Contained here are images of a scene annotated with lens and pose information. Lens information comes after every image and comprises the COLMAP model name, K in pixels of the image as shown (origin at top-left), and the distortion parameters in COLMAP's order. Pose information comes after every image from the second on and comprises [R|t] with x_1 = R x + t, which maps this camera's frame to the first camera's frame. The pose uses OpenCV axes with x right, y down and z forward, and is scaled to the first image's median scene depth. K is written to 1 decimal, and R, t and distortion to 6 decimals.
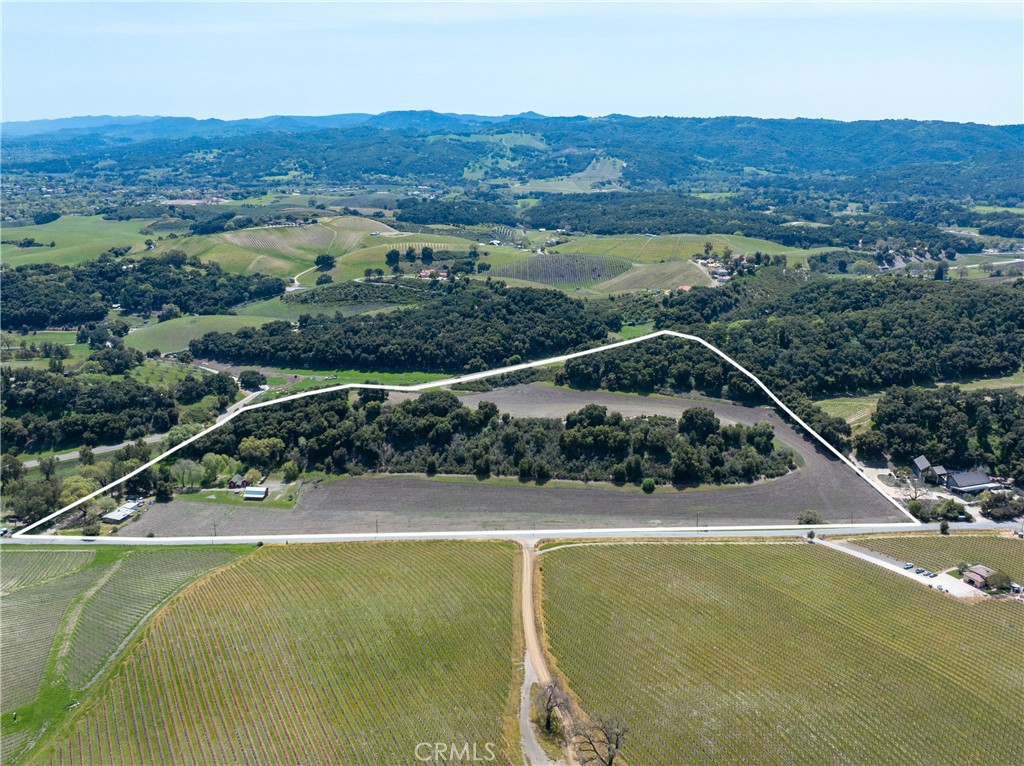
lens RADIAL K [[723.2, 0, 515.0], [0, 723.2, 379.6], [0, 0, 1]] dist [-0.035413, 0.000725]
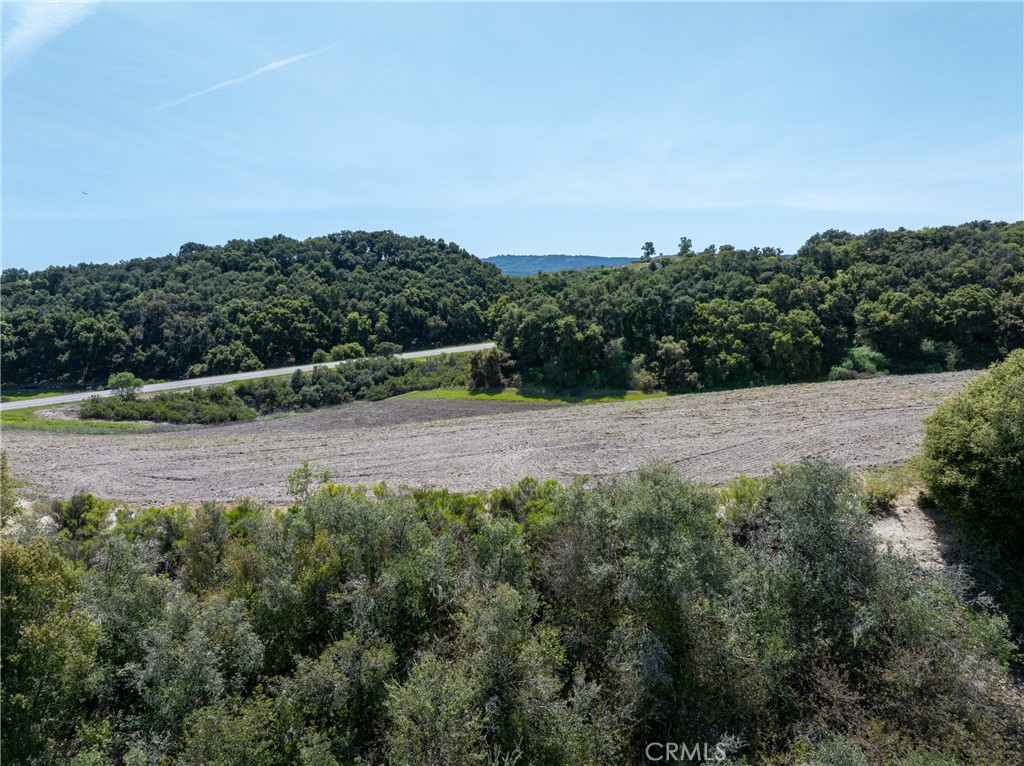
lens RADIAL K [[723.2, 0, 515.0], [0, 723.2, 379.6], [0, 0, 1]] dist [-0.035413, 0.000725]
pose [[0.983514, -0.031078, 0.178140, 0.018345], [0.053115, 0.991314, -0.120310, 0.035461], [-0.172854, 0.127789, 0.976622, 0.650392]]
